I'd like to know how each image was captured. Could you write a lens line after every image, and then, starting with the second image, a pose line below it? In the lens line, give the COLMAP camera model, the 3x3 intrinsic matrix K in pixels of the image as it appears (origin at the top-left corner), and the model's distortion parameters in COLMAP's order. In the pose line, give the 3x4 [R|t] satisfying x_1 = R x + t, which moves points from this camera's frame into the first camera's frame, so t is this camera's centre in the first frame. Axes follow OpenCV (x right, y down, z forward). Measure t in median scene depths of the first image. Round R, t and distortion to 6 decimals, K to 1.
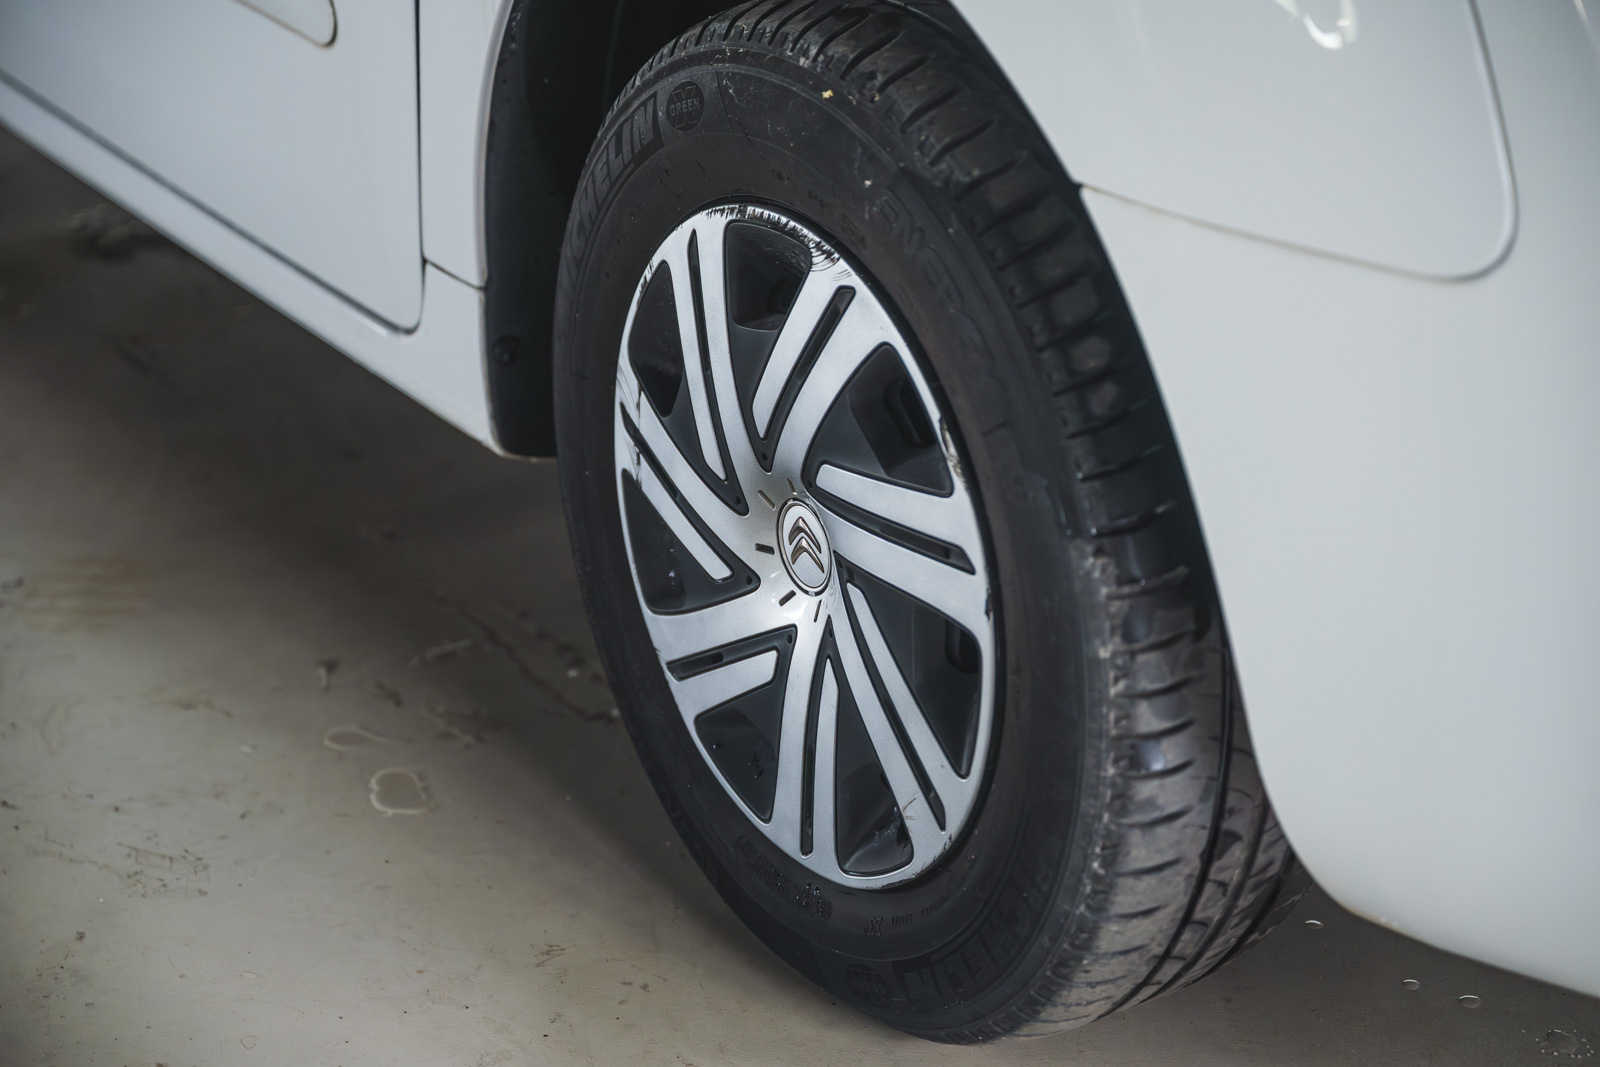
lens RADIAL K [[3107.2, 0, 797.4], [0, 3107.2, 531.0], [0, 0, 1]] dist [-0.014427, 0.000000]
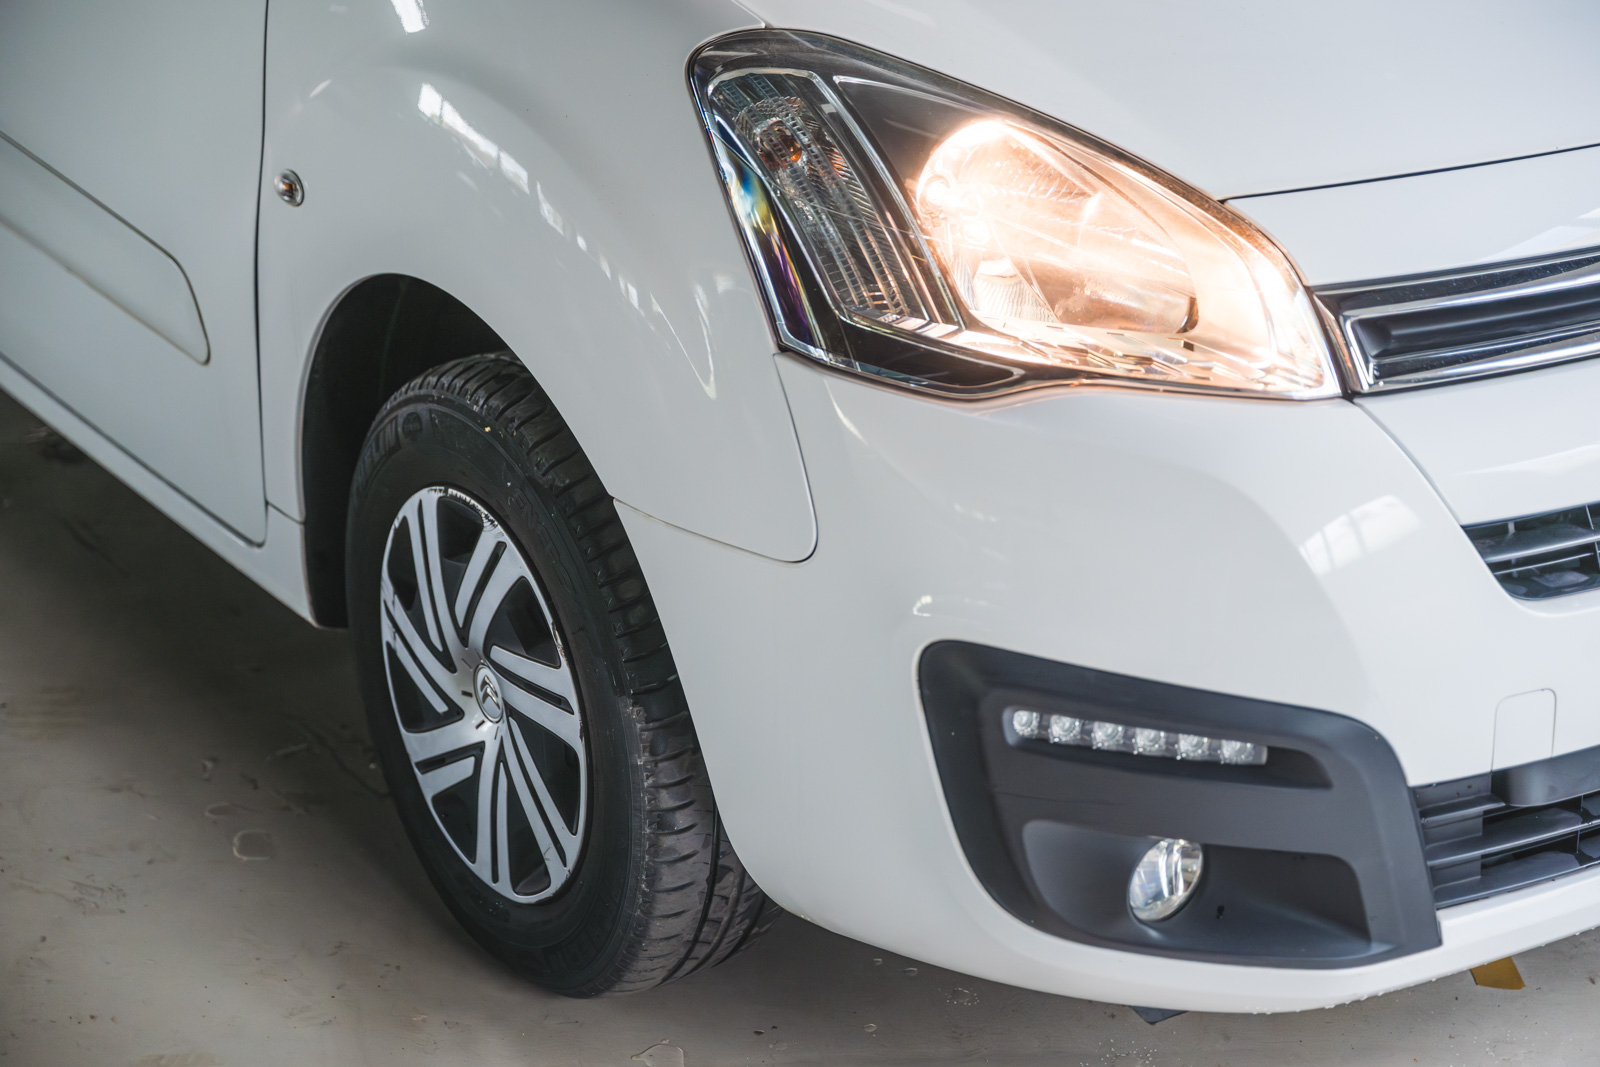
lens RADIAL K [[2926.9, 0, 753.6], [0, 2926.9, 524.6], [0, 0, 1]] dist [0.022253, 0.000000]
pose [[0.999949, -0.005439, 0.008452, 0.129457], [0.005647, 0.999678, -0.024745, -0.044942], [-0.008315, 0.024792, 0.999658, -0.543722]]
